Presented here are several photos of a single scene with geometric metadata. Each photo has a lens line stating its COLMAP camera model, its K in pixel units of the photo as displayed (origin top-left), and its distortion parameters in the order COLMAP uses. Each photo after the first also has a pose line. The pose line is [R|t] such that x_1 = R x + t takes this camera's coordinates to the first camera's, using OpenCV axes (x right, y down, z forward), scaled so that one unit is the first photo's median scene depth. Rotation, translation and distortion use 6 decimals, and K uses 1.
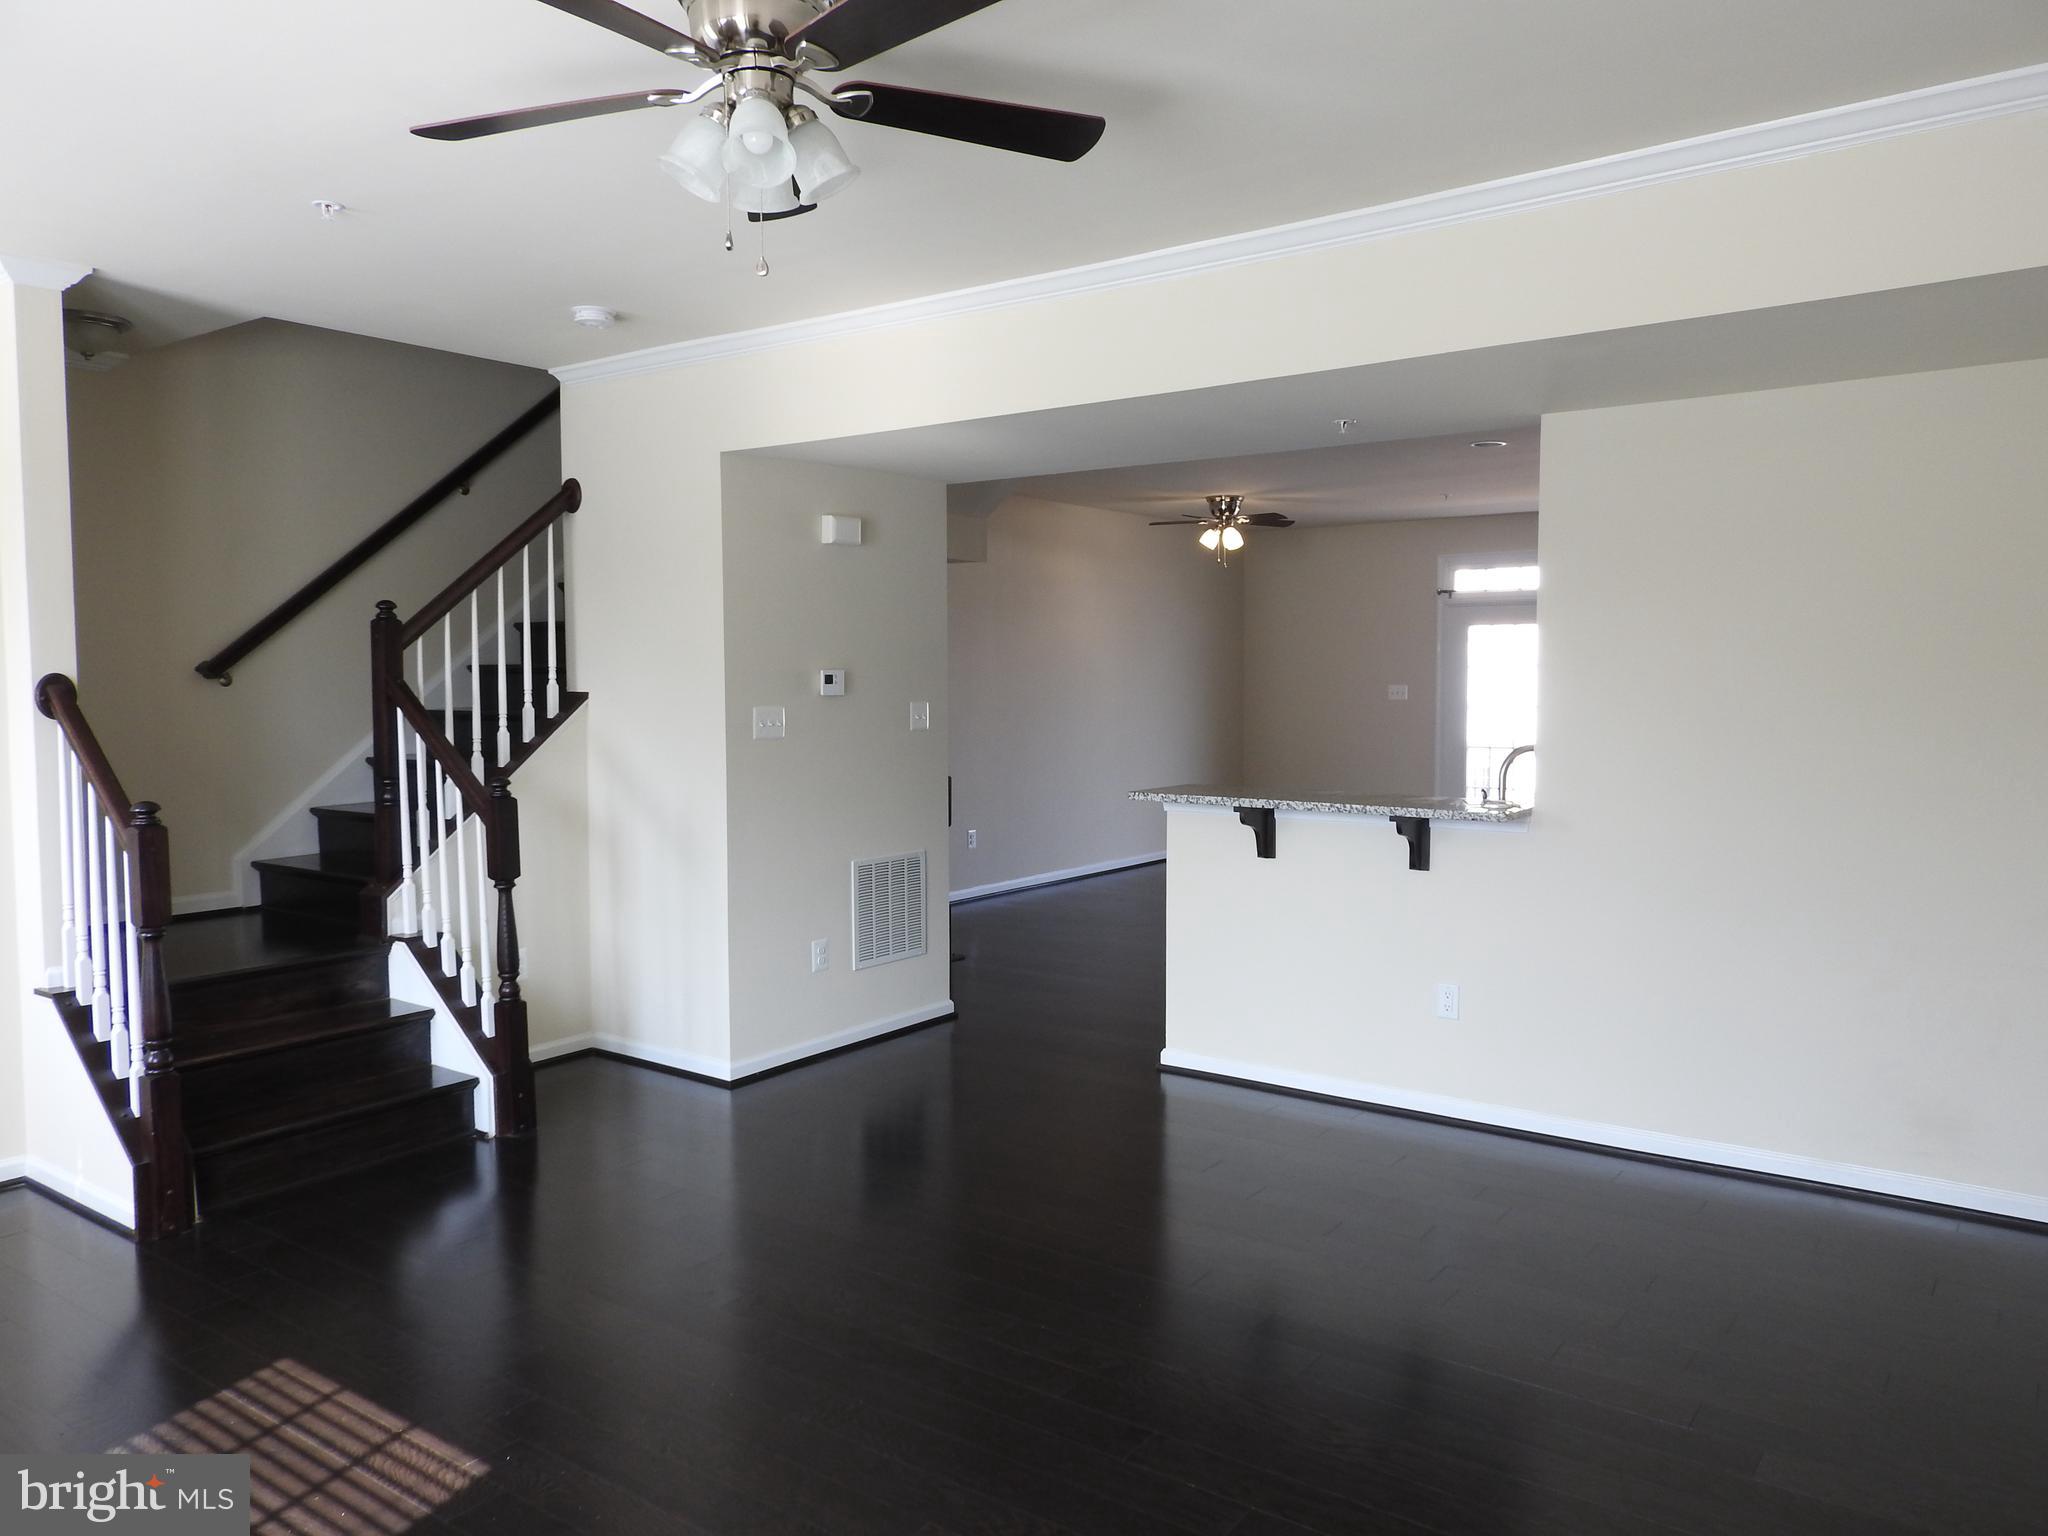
lens RADIAL K [[1461.2, 0, 1025.1], [0, 1461.2, 765.9], [0, 0, 1]] dist [0.000334, 0.003651]
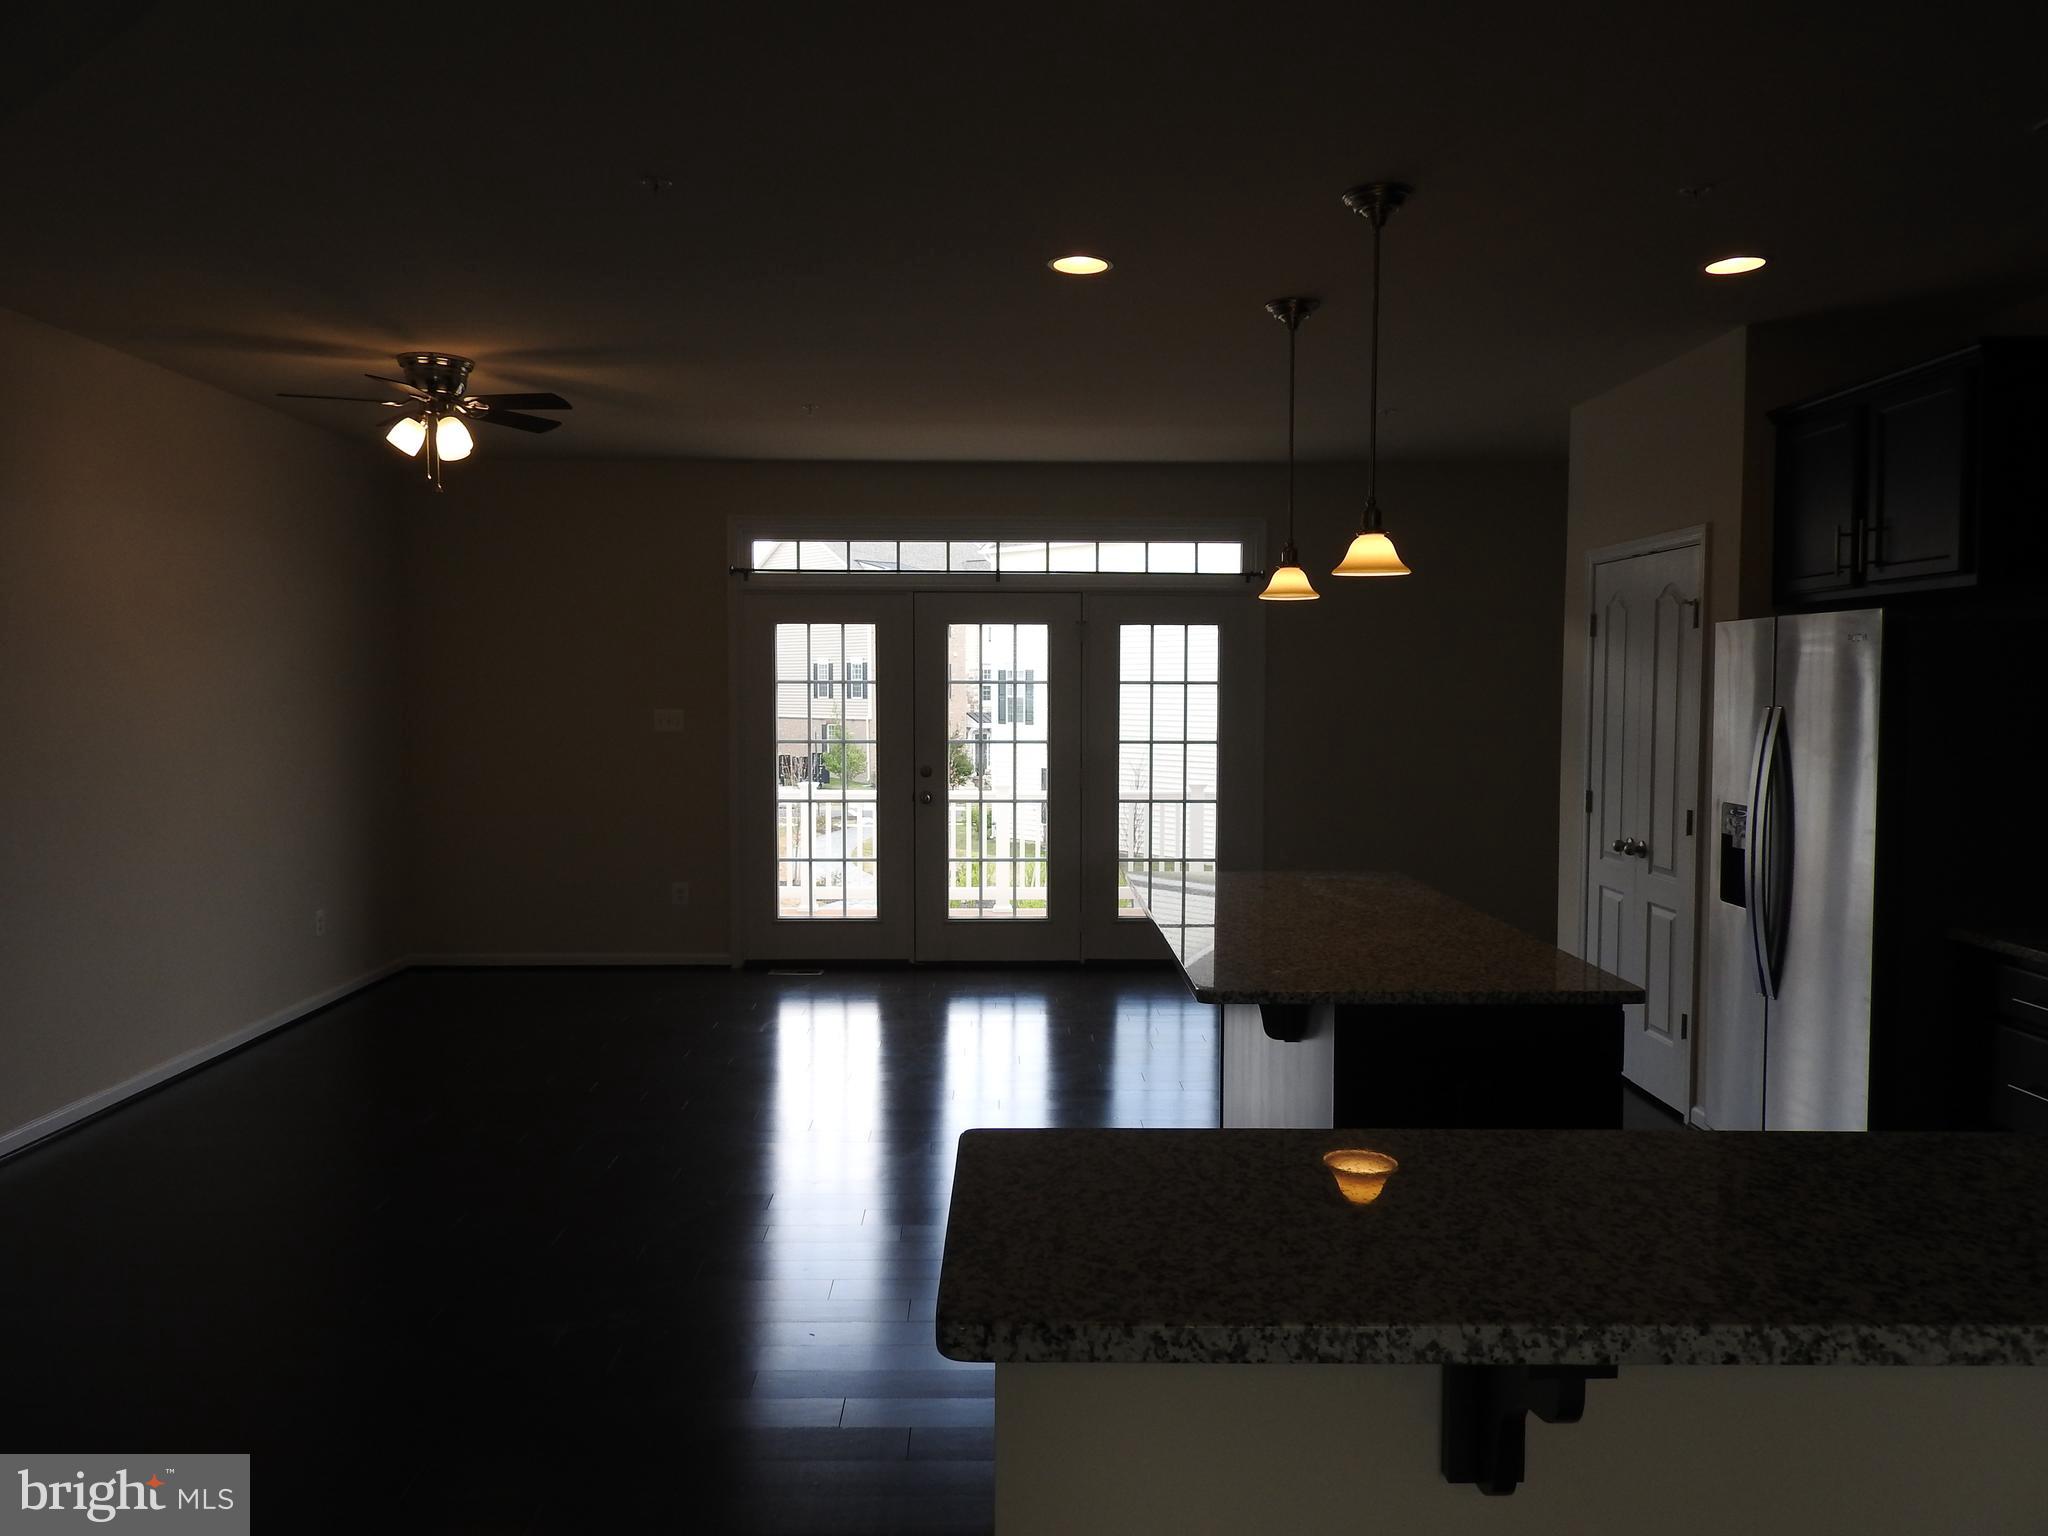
lens RADIAL K [[1461.2, 0, 1022.0], [0, 1461.2, 773.8], [0, 0, 1]] dist [0.000334, 0.003651]
pose [[0.797123, -0.037570, 0.602647, -0.020346], [0.047442, 0.998874, -0.000481, -0.021686], [-0.601950, 0.028974, 0.798008, 0.445567]]
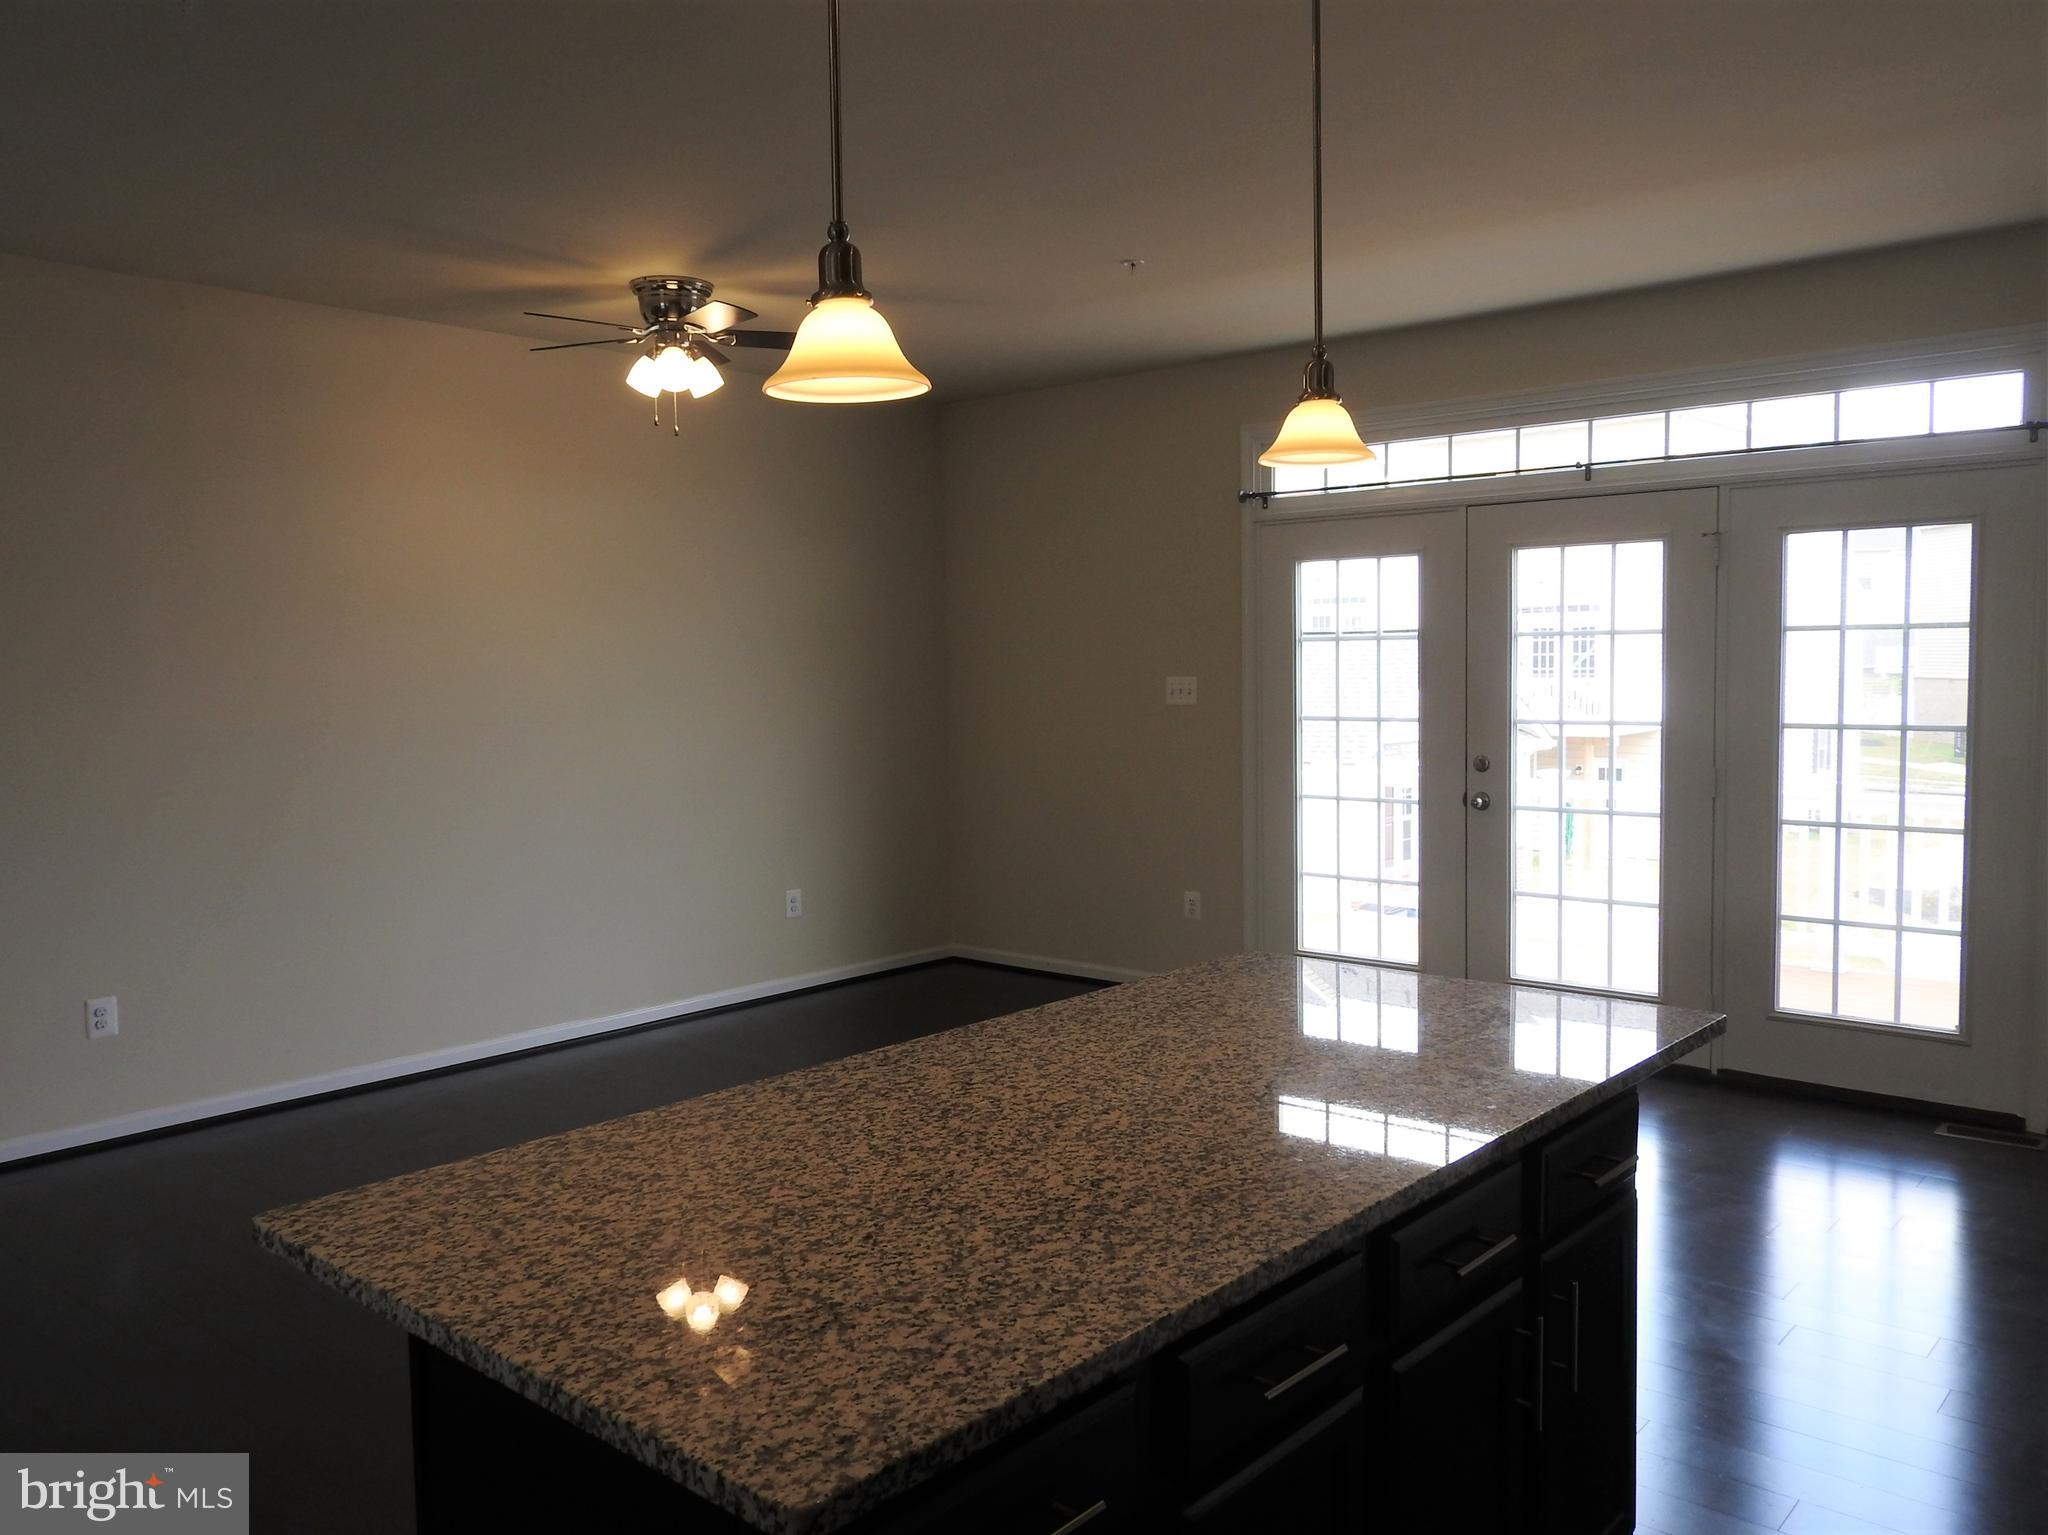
lens RADIAL K [[1570.0, 0, 1020.7], [0, 1570.0, 769.2], [0, 0, 1]] dist [0.010429, 0.002099]
pose [[0.995079, -0.011350, -0.098428, 0.297391], [0.010852, 0.999925, -0.005595, -0.022455], [0.098484, 0.004499, 0.995128, 0.502301]]
